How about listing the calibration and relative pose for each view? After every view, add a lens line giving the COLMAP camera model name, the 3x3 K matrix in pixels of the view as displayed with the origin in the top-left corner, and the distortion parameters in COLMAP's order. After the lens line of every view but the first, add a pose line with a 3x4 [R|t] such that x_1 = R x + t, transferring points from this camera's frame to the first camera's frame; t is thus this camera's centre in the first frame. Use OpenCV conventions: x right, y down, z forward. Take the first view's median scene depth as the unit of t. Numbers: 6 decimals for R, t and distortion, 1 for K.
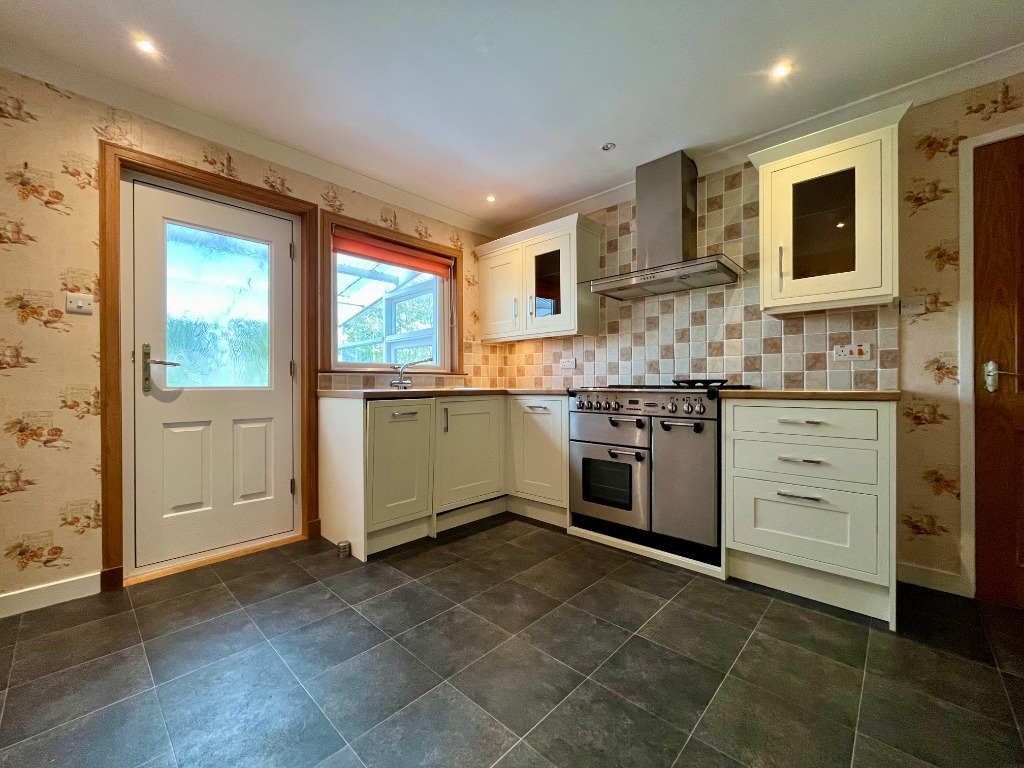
lens RADIAL K [[417.7, 0, 507.4], [0, 417.7, 384.5], [0, 0, 1]] dist [-0.000006, 0.000013]
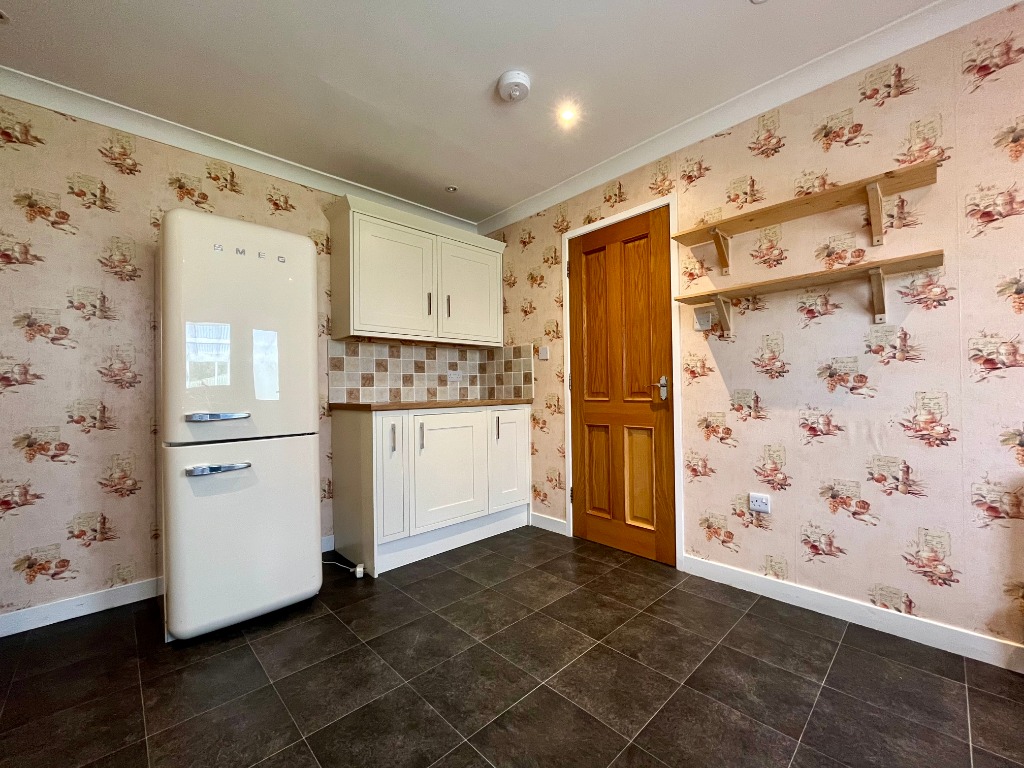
lens RADIAL K [[424.0, 0, 515.2], [0, 424.0, 386.8], [0, 0, 1]] dist [0.000414, -0.000088]
pose [[-0.999031, 0.016261, 0.040899, 0.023500], [0.015986, 0.999847, -0.007043, -0.009414], [-0.041007, -0.006382, -0.999138, 1.061065]]
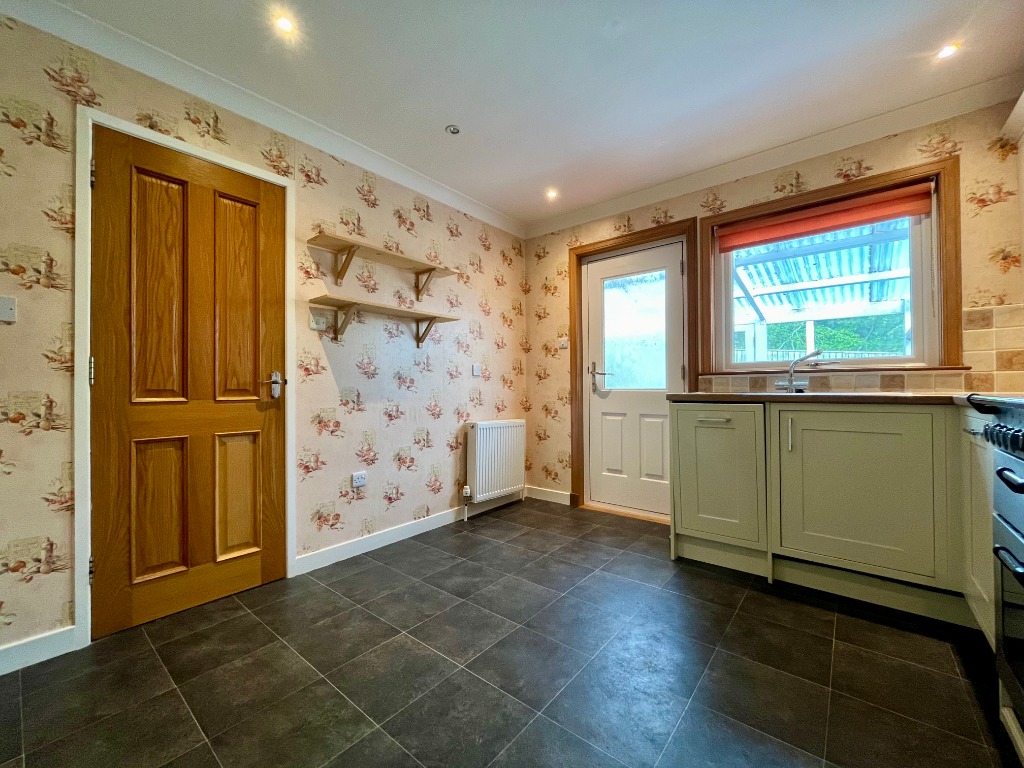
lens RADIAL K [[417.7, 0, 507.4], [0, 417.7, 384.5], [0, 0, 1]] dist [-0.000006, 0.000013]
pose [[0.069018, -0.006459, -0.997595, 0.618685], [0.003955, 0.999973, -0.006201, -0.001475], [0.997608, -0.003518, 0.069041, 0.493773]]
